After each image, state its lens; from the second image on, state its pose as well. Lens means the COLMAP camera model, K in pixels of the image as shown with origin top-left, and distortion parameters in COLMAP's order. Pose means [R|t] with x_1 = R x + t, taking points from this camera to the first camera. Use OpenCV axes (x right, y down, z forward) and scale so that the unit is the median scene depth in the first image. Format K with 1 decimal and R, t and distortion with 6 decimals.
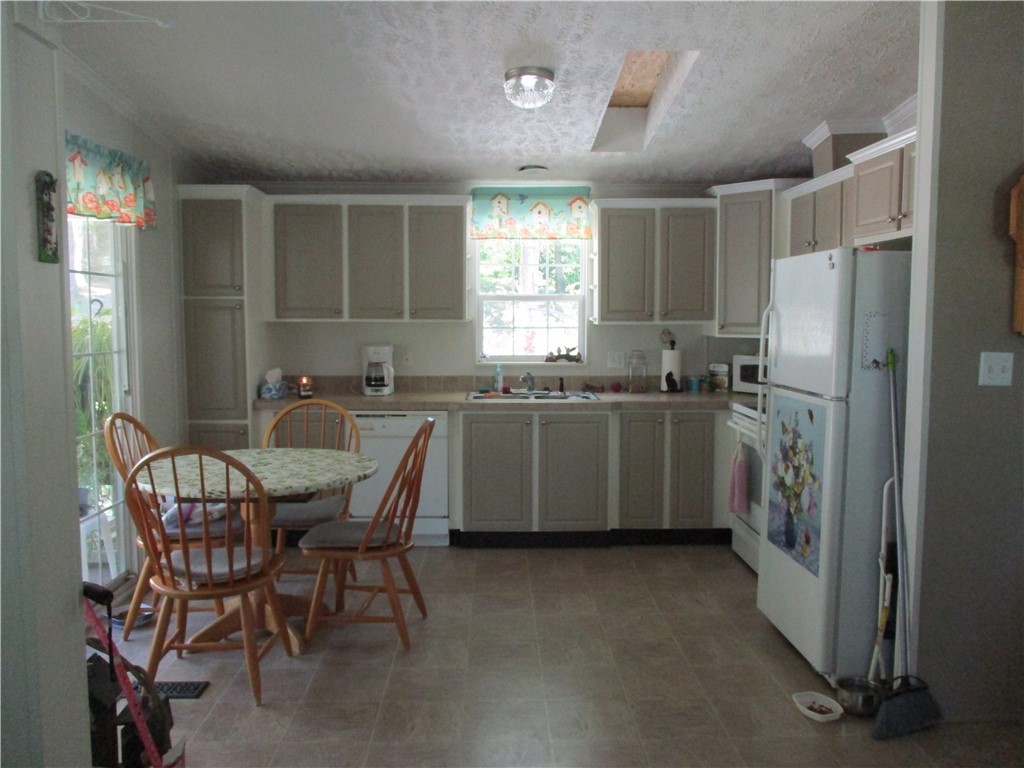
lens RADIAL K [[854.4, 0, 510.6], [0, 854.4, 383.8], [0, 0, 1]] dist [-0.022301, 0.020418]
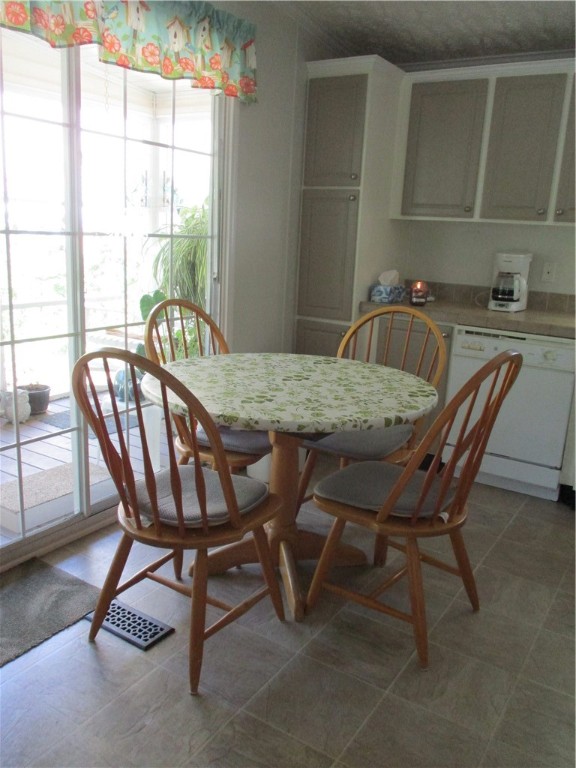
lens RADIAL K [[640.8, 0, 288.6], [0, 640.8, 386.9], [0, 0, 1]] dist [-0.022301, 0.020418]
pose [[0.830003, 0.166416, -0.532355, 0.022859], [-0.089384, 0.981802, 0.167555, -0.000047], [0.550551, -0.091487, 0.829773, 0.358656]]
